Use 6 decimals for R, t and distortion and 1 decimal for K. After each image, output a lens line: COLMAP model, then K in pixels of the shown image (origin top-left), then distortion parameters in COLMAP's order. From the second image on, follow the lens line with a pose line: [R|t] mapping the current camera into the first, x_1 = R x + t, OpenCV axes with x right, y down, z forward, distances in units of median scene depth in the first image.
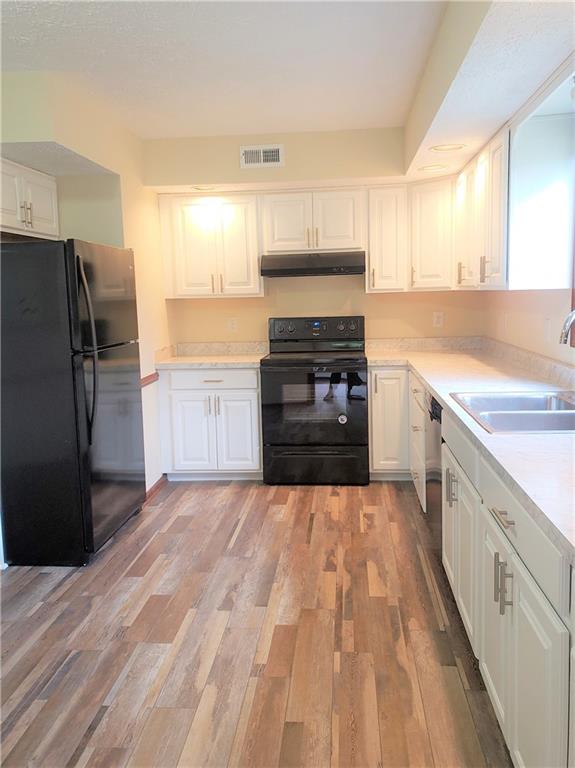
lens RADIAL K [[624.8, 0, 287.5], [0, 624.8, 384.0], [0, 0, 1]] dist [0.104635, -0.175731]
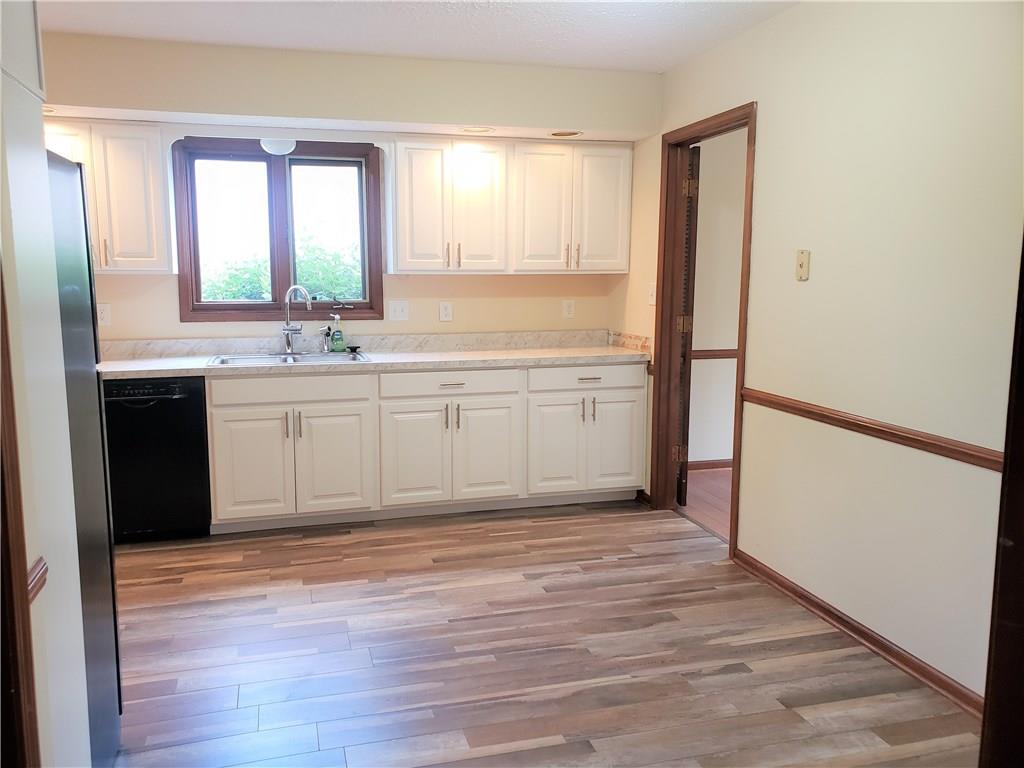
lens RADIAL K [[820.2, 0, 458.2], [0, 820.2, 390.9], [0, 0, 1]] dist [0.065191, -0.005291]
pose [[-0.316833, -0.100304, 0.943163, -0.915271], [0.148646, 0.976854, 0.153821, -0.072150], [-0.936761, 0.188933, -0.294589, 0.740120]]
